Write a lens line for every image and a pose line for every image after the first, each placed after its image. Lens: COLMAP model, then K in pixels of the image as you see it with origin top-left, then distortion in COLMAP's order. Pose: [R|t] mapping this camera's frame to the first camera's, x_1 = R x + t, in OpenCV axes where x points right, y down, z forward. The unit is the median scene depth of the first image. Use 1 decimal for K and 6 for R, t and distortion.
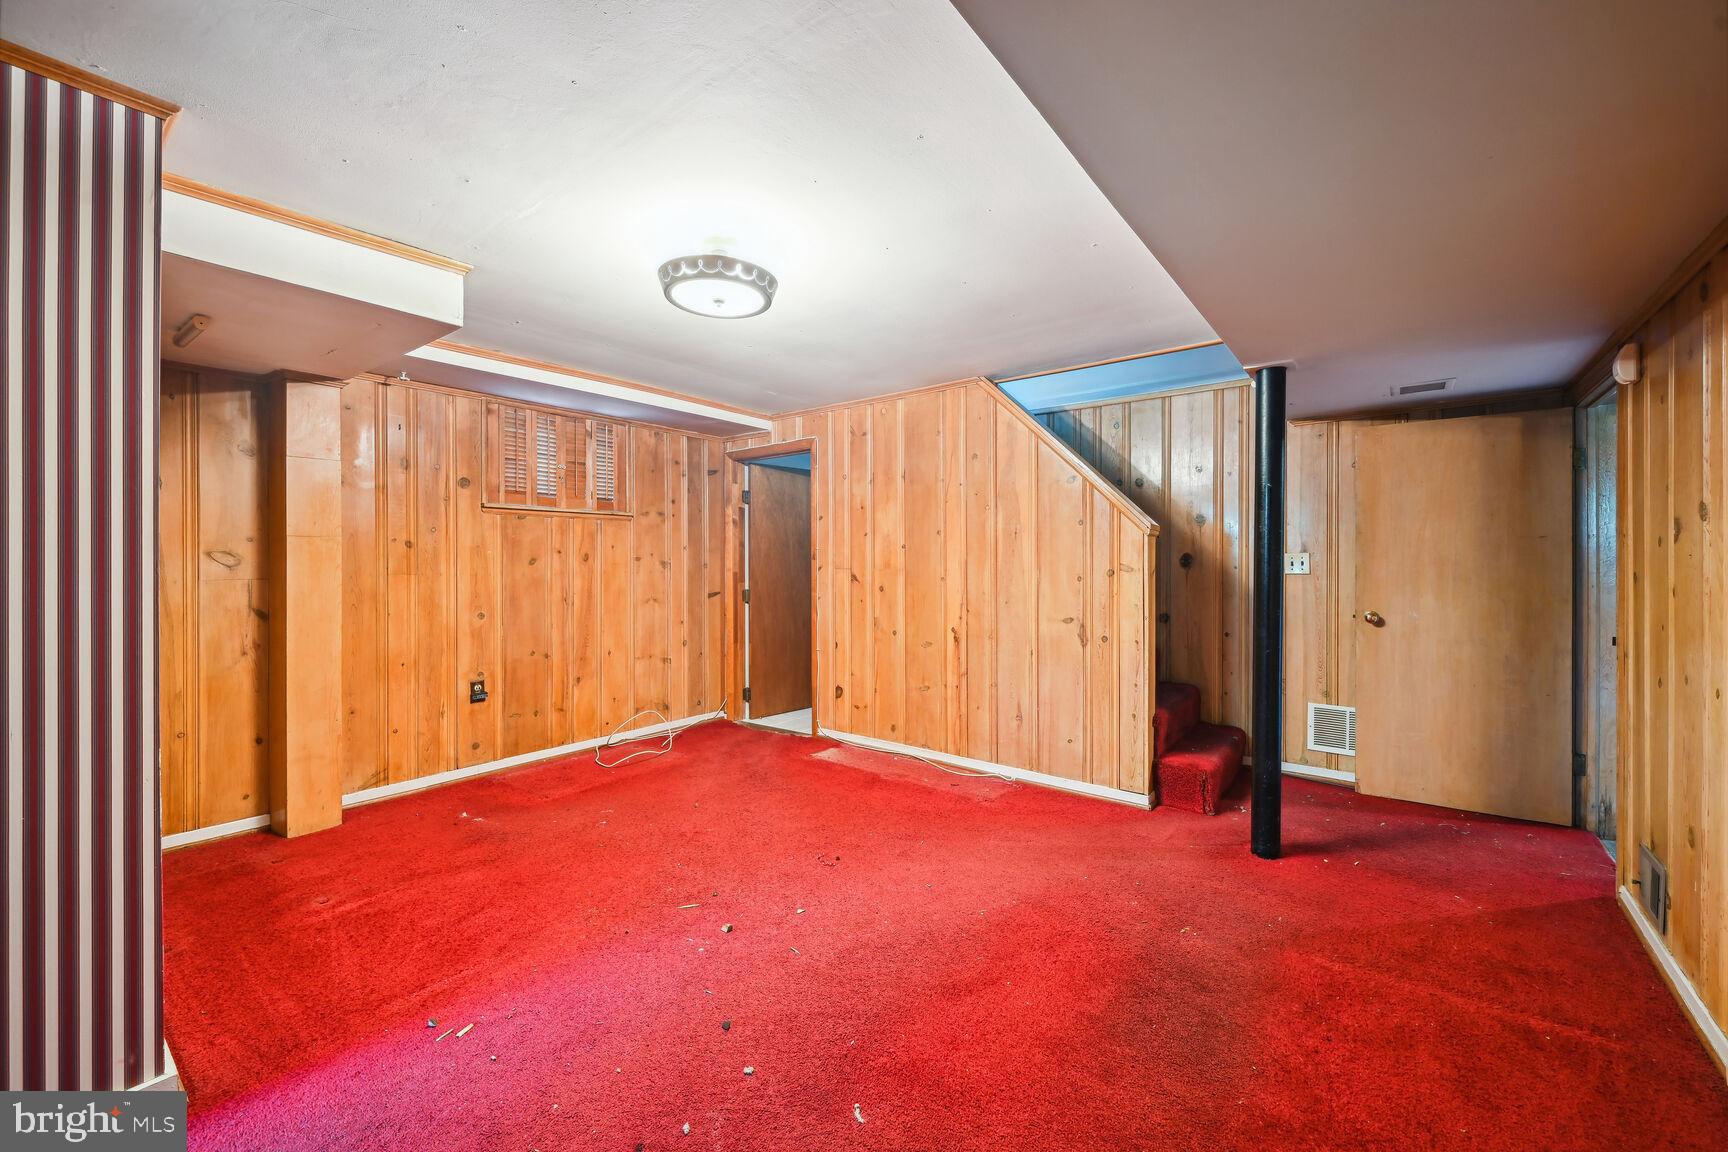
lens RADIAL K [[687.5, 0, 868.0], [0, 687.5, 568.3], [0, 0, 1]] dist [-0.000844, 0.000187]
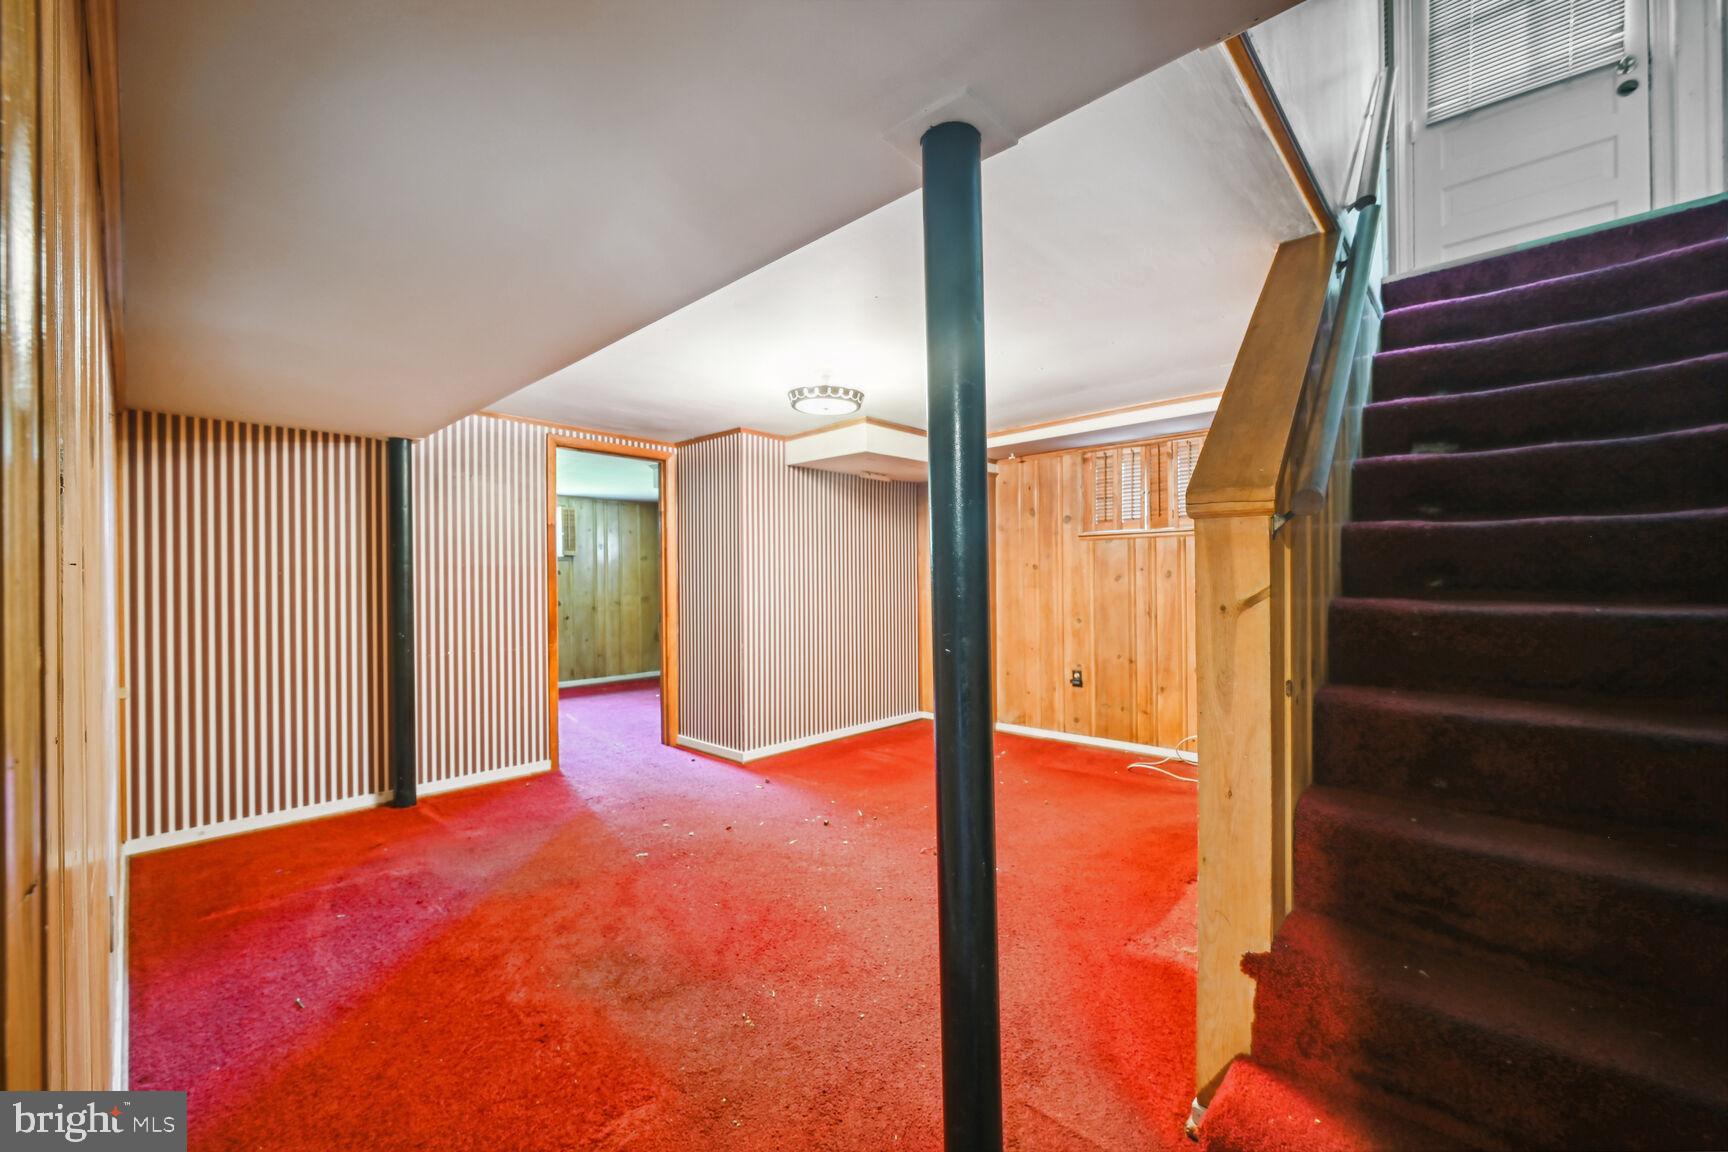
lens RADIAL K [[687.5, 0, 868.2], [0, 687.5, 577.4], [0, 0, 1]] dist [-0.000844, 0.000187]
pose [[-0.082268, 0.003663, -0.996604, 0.763025], [-0.002260, 0.999990, 0.003862, -0.016121], [0.996608, 0.002570, -0.082258, 0.712077]]
